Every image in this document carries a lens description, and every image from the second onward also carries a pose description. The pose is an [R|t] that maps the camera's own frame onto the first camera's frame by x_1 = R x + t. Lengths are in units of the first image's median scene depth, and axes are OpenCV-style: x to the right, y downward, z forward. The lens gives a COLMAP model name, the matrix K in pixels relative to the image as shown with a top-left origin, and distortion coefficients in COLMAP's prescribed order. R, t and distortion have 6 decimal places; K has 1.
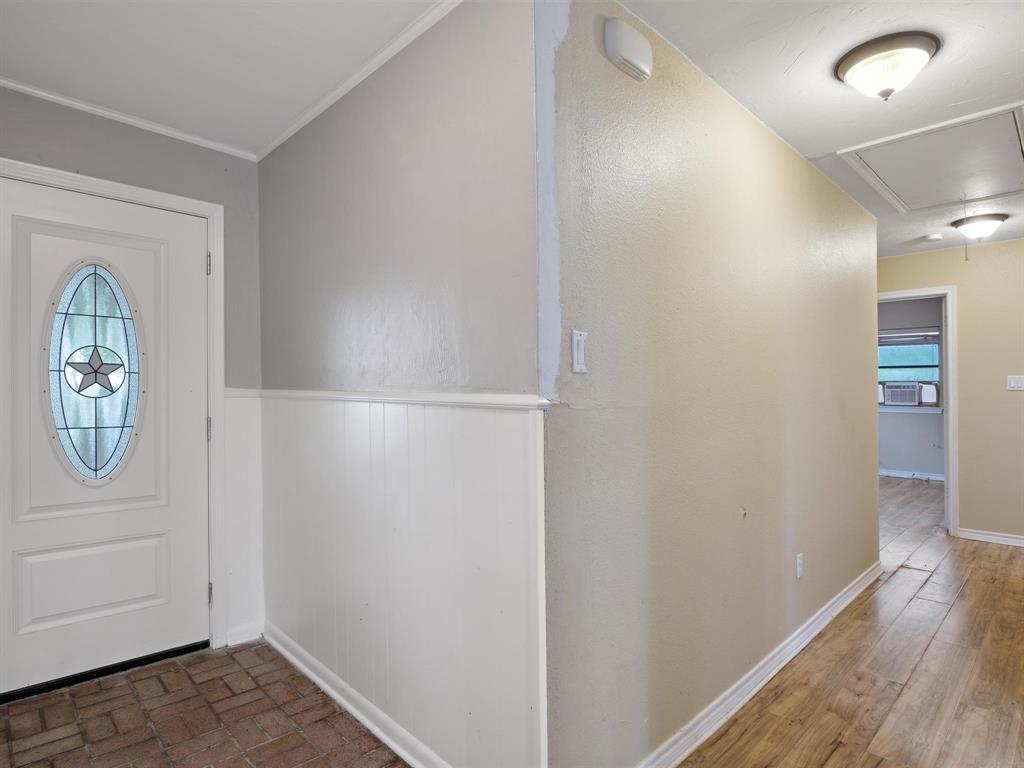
lens RADIAL K [[558.6, 0, 512.0], [0, 558.6, 384.0], [0, 0, 1]] dist [-0.001568, -0.000257]
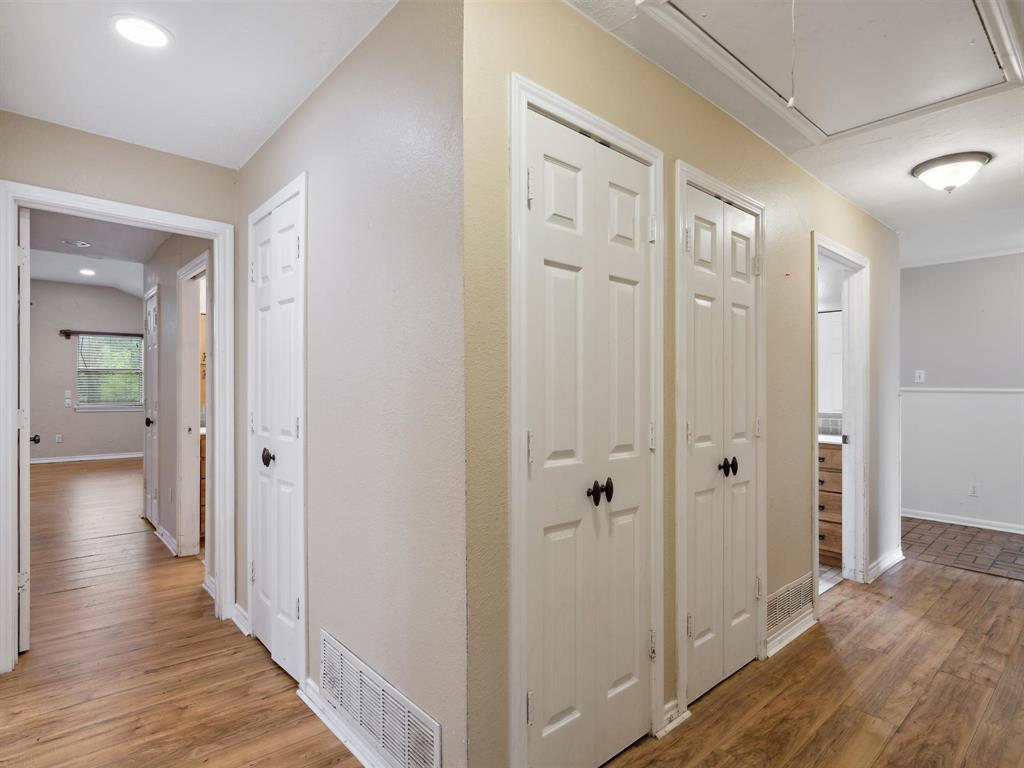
lens RADIAL K [[558.6, 0, 512.0], [0, 558.6, 384.0], [0, 0, 1]] dist [-0.001568, -0.000257]
pose [[-0.999364, -0.009094, 0.034487, 1.544344], [-0.009606, 0.999846, -0.014714, 0.053635], [-0.034347, -0.015036, -0.999297, 2.181464]]
